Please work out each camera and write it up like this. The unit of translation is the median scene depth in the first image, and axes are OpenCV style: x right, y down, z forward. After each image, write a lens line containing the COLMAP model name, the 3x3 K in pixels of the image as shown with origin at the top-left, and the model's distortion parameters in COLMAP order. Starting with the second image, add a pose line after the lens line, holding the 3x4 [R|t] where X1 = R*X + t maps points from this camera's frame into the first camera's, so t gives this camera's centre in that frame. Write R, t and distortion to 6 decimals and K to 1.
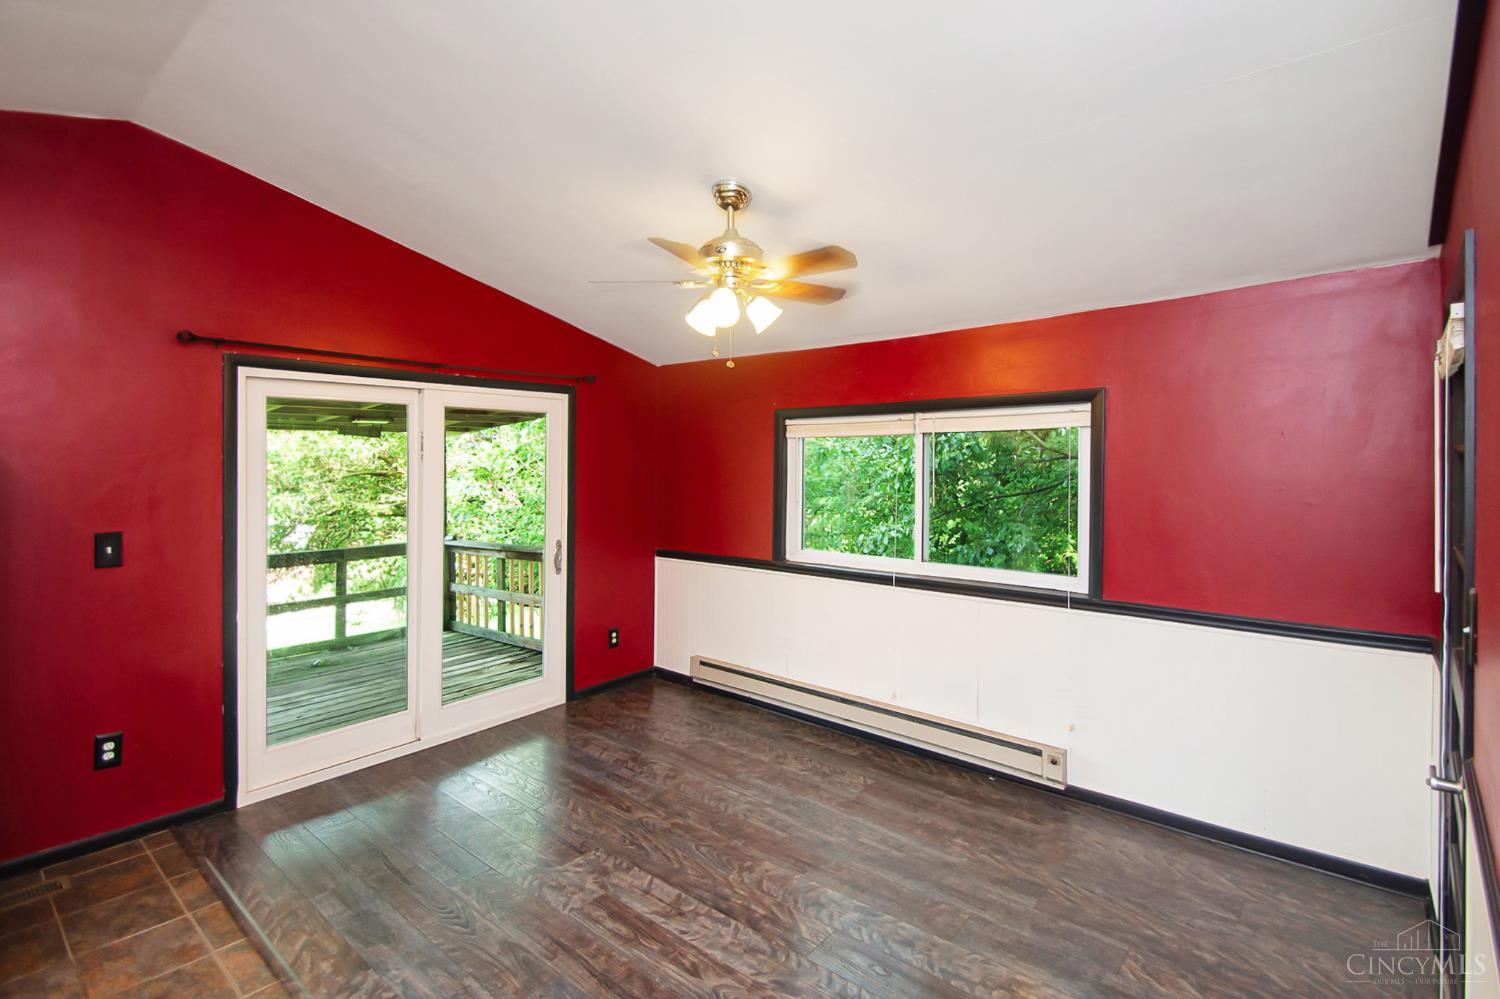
lens RADIAL K [[706.8, 0, 754.4], [0, 706.8, 460.1], [0, 0, 1]] dist [0.025249, -0.017028]
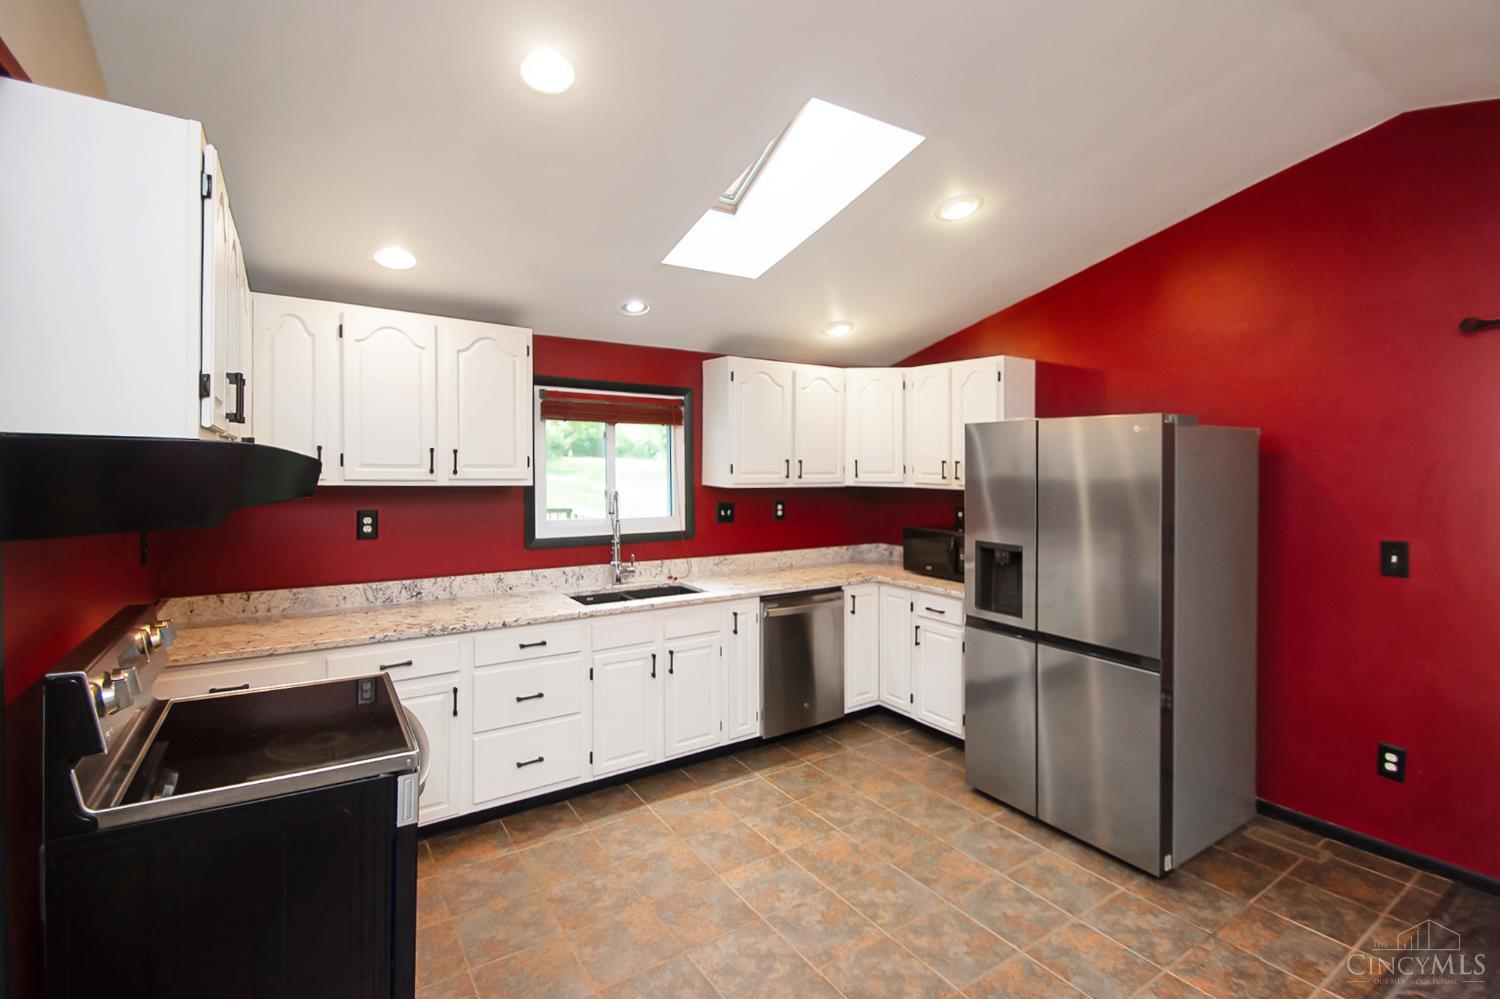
lens RADIAL K [[686.8, 0, 755.9], [0, 686.8, 476.8], [0, 0, 1]] dist [0.020828, -0.015816]
pose [[-0.266858, 0.017925, -0.963569, 0.263385], [-0.003841, 0.999799, 0.019662, -0.002487], [0.963728, 0.008949, -0.266735, 0.440048]]
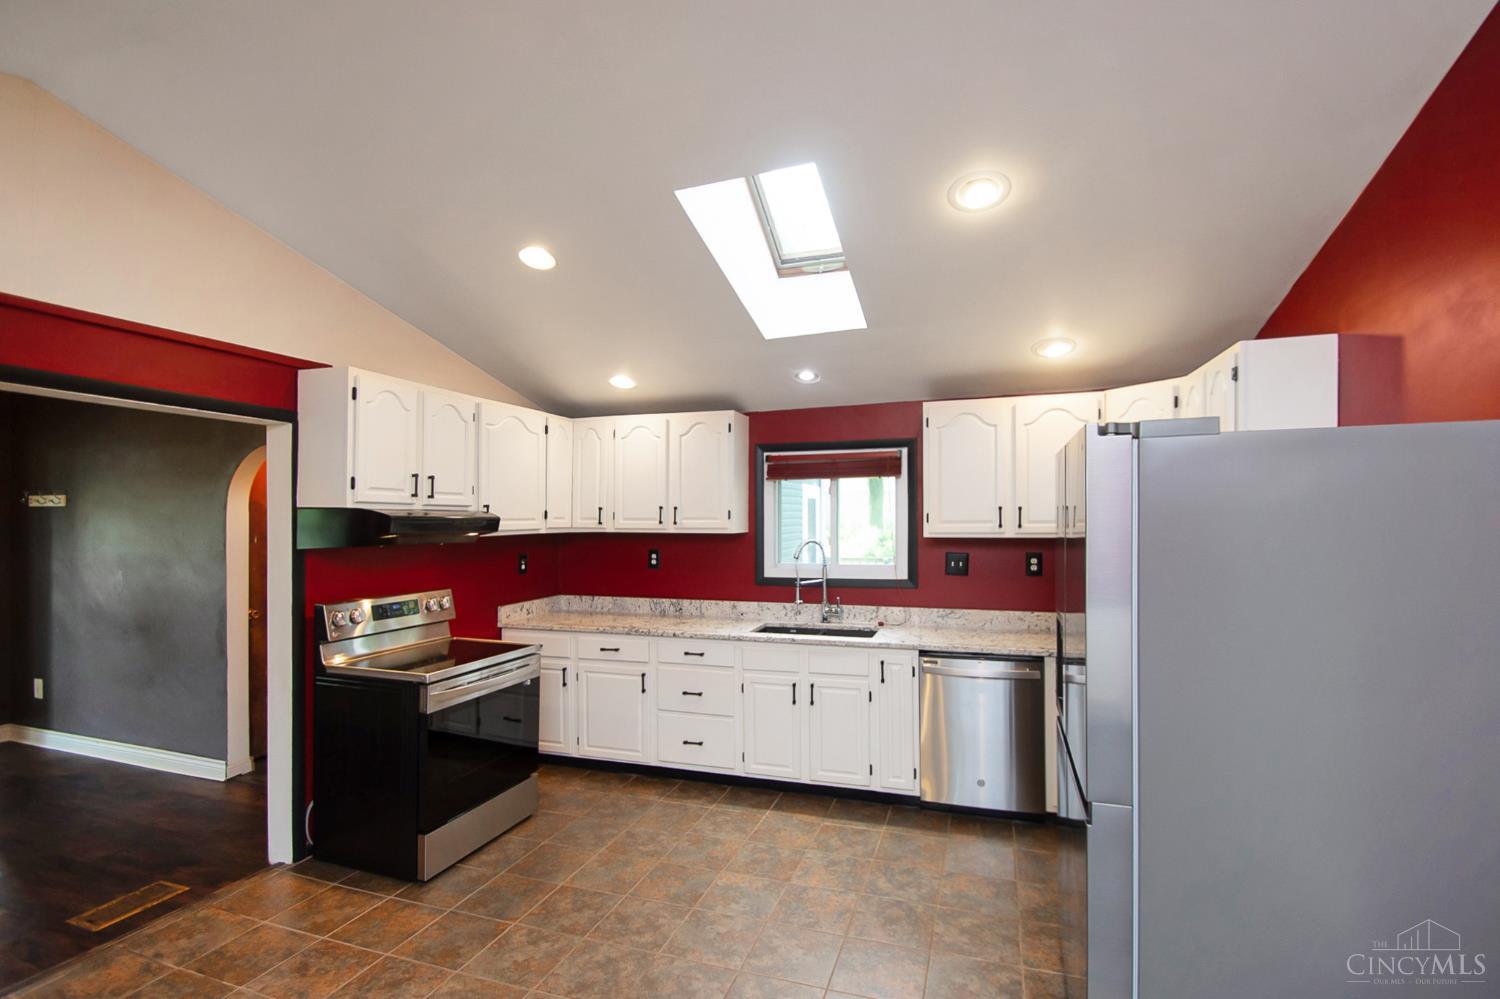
lens RADIAL K [[682.0, 0, 779.5], [0, 682.0, 519.1], [0, 0, 1]] dist [0.015440, -0.018789]
pose [[-0.921644, 0.011171, -0.387875, -0.315507], [0.011648, 0.999932, 0.001121, 0.006291], [0.387861, -0.003485, -0.921711, 1.204525]]
